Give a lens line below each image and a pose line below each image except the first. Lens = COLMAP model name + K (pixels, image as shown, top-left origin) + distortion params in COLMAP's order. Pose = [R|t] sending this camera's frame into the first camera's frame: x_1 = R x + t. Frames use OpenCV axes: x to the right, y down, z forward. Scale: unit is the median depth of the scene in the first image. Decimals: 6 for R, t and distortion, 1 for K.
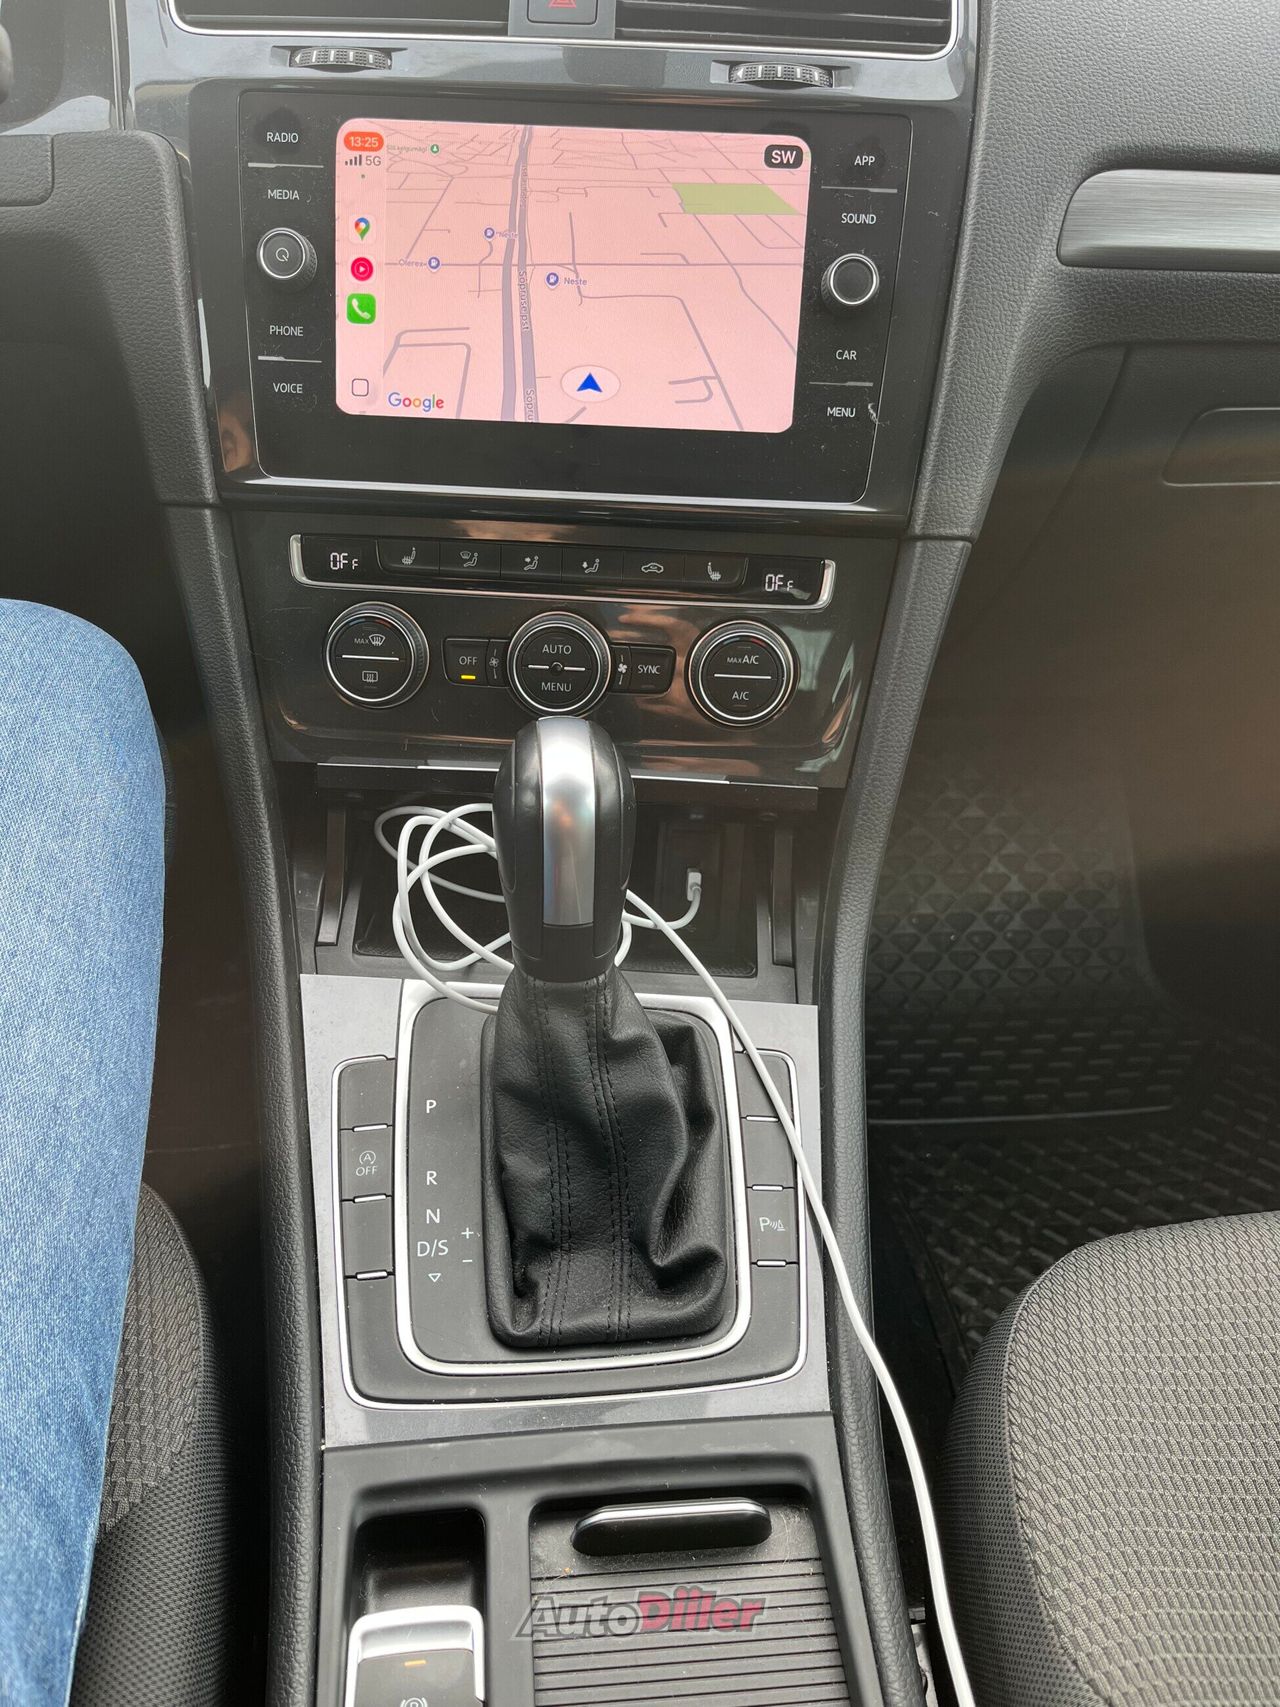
lens RADIAL K [[1289.3, 0, 636.6], [0, 1289.3, 823.5], [0, 0, 1]] dist [0.054629, -0.094890]
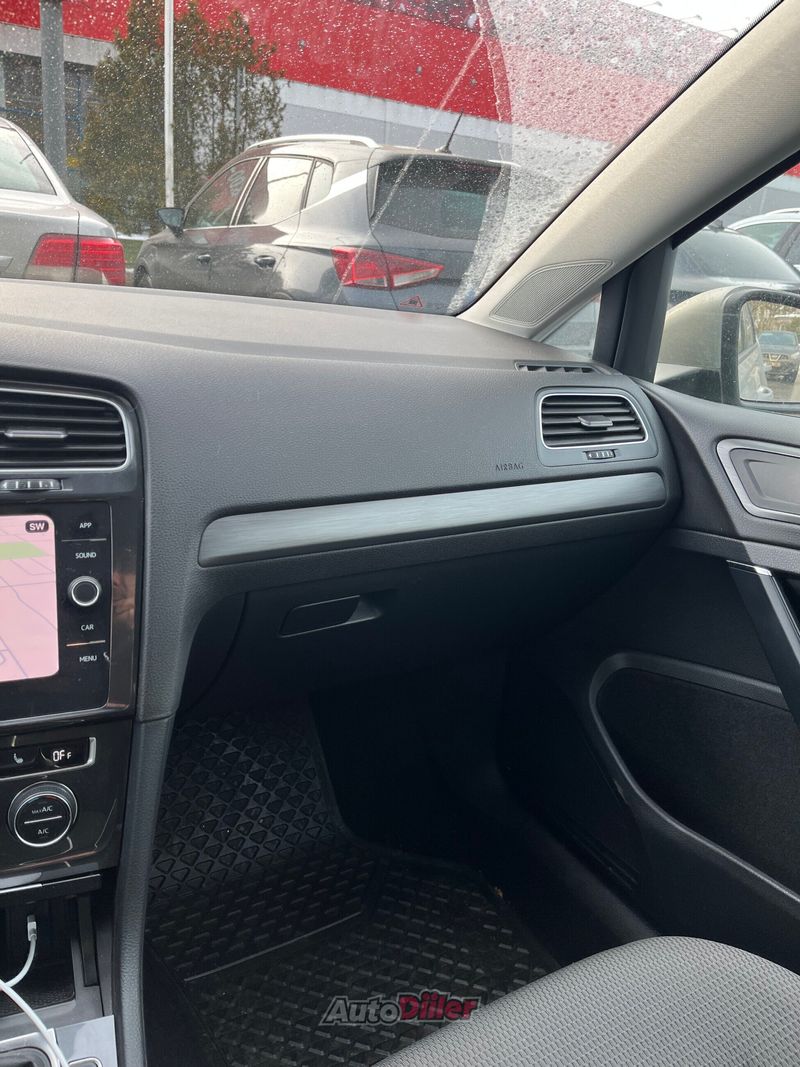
lens RADIAL K [[805.9, 0, 397.9], [0, 805.9, 514.7], [0, 0, 1]] dist [0.054629, -0.094890]
pose [[0.902318, -0.086117, 0.422381, 0.086804], [0.158835, 0.977321, -0.140052, -0.280432], [-0.400741, 0.193460, 0.895533, -0.190501]]
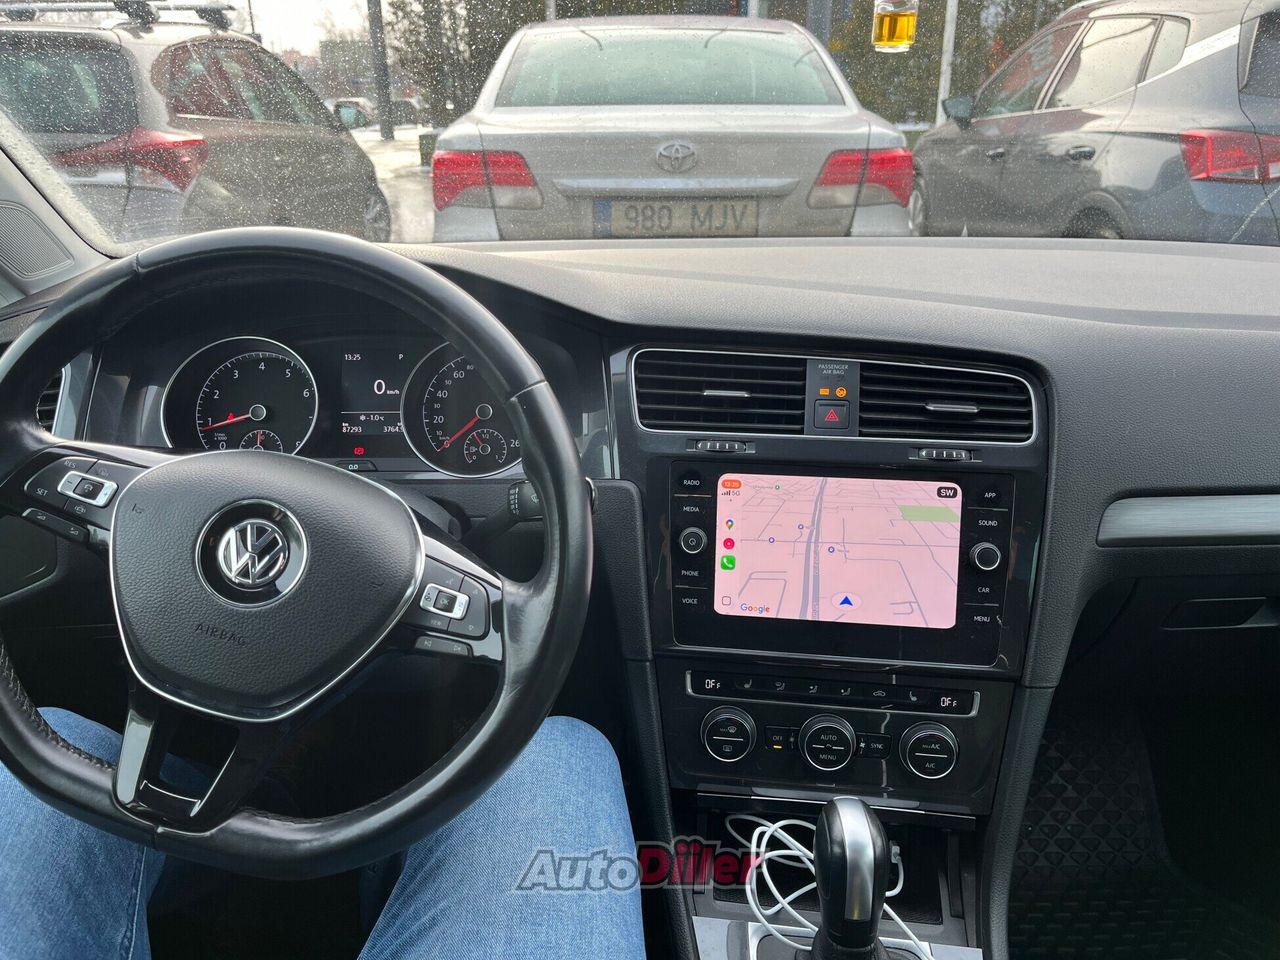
lens RADIAL K [[966.8, 0, 640.0], [0, 966.8, 480.0], [0, 0, 1]] dist [0.054629, -0.094890]
pose [[0.994614, -0.003975, -0.103572, -0.187993], [-0.012472, 0.987414, -0.157662, -0.280187], [0.102895, 0.158105, 0.982047, -0.473290]]
